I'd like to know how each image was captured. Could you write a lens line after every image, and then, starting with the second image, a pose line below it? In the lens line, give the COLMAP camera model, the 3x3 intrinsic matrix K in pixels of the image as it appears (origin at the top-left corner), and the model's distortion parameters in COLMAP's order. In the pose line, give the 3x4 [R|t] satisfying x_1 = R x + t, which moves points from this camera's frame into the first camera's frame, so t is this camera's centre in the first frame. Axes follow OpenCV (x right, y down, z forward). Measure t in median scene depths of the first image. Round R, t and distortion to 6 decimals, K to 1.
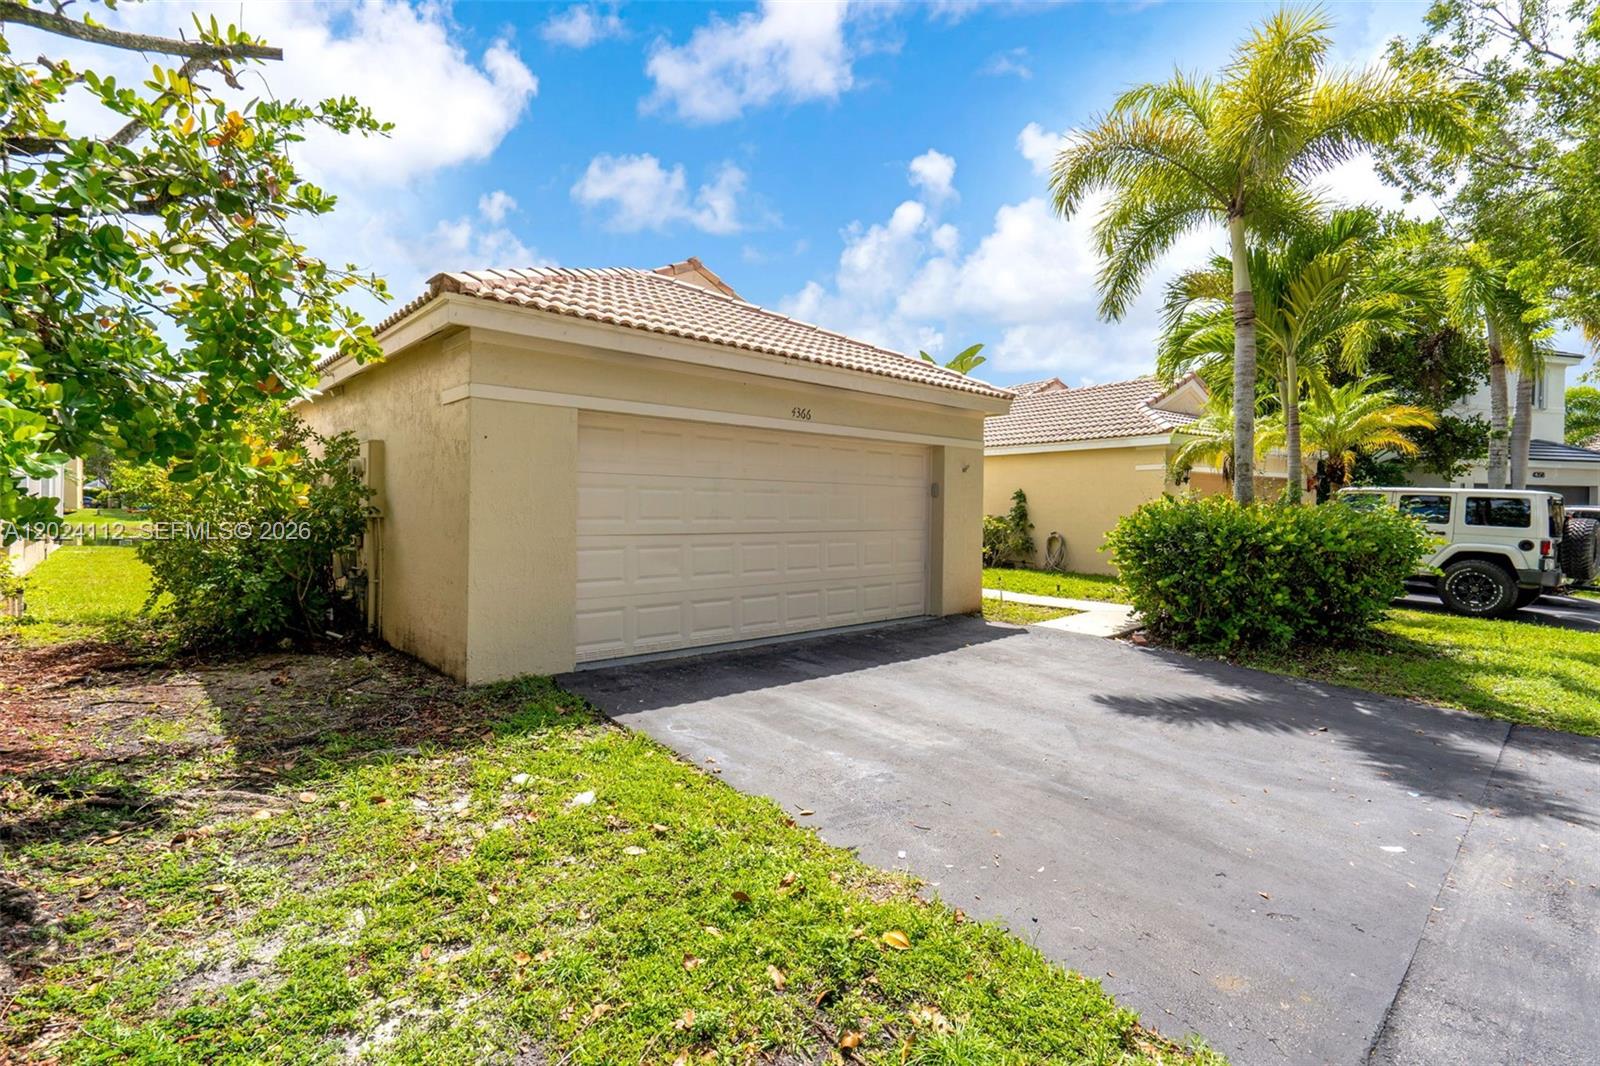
lens RADIAL K [[722.2, 0, 774.6], [0, 722.2, 543.2], [0, 0, 1]] dist [-0.004140, -0.000198]
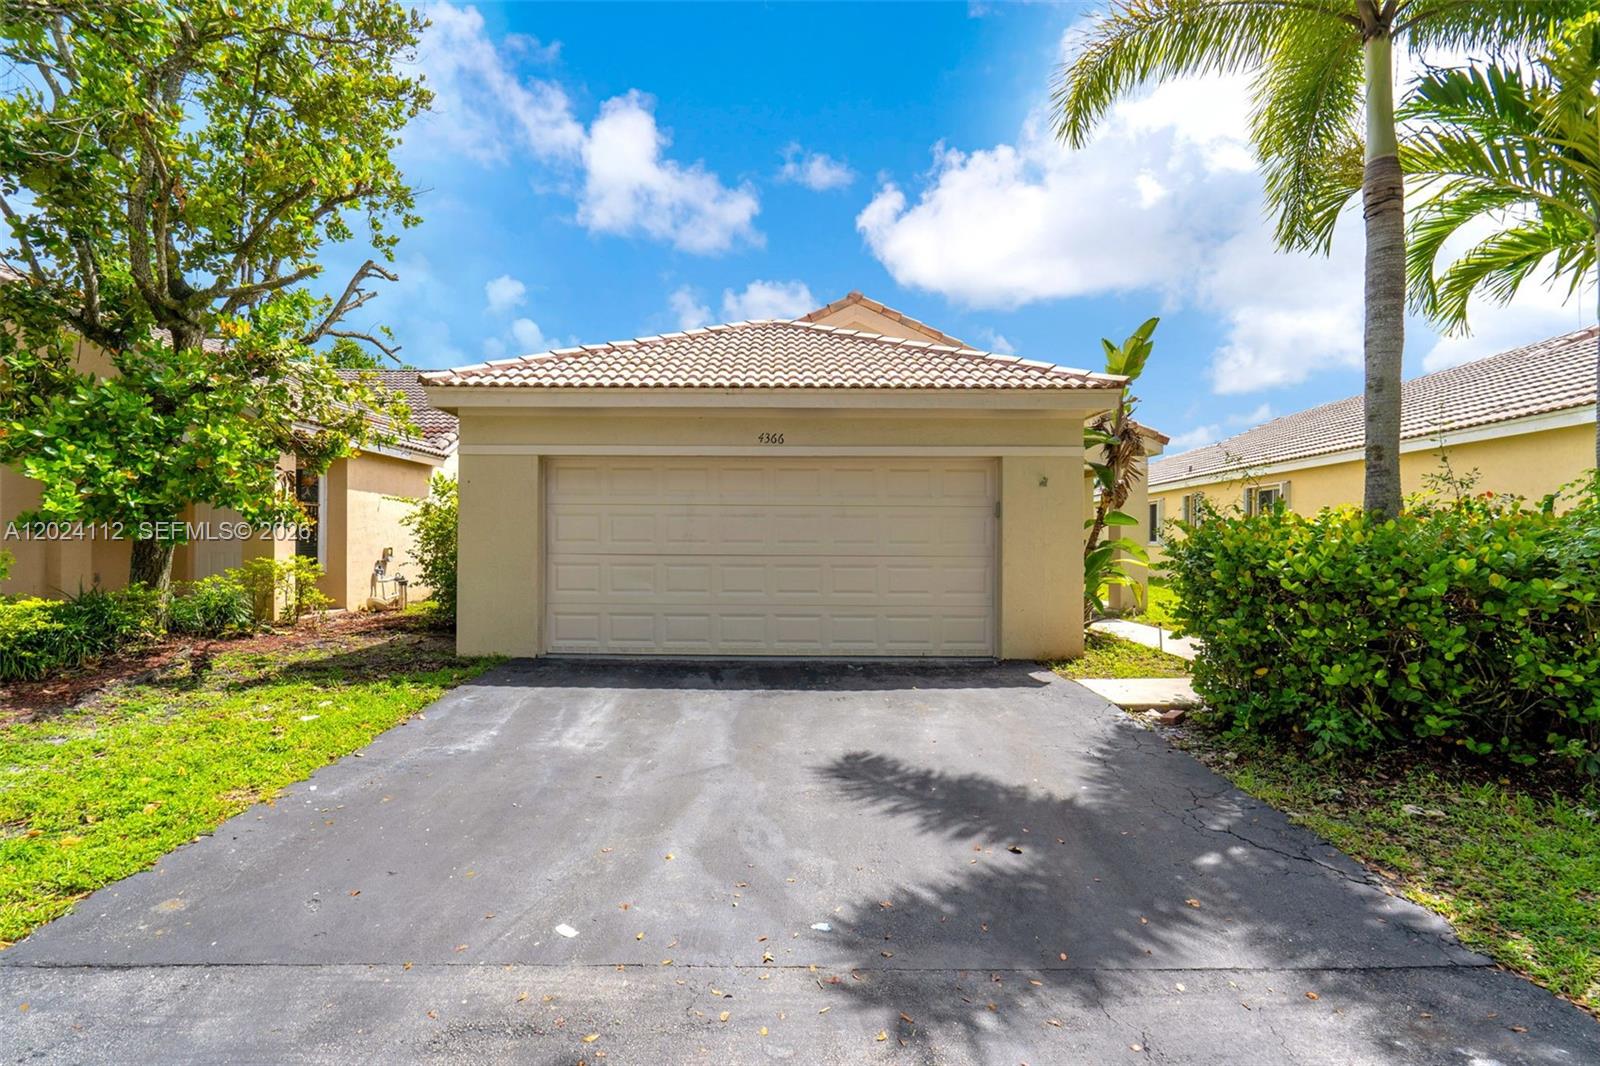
lens RADIAL K [[722.2, 0, 774.6], [0, 722.2, 543.2], [0, 0, 1]] dist [-0.004140, -0.000198]
pose [[0.751114, -0.002421, -0.660168, 1.289638], [-0.029042, 0.998904, -0.036707, 0.010594], [0.659534, 0.046743, 0.750220, 0.431152]]
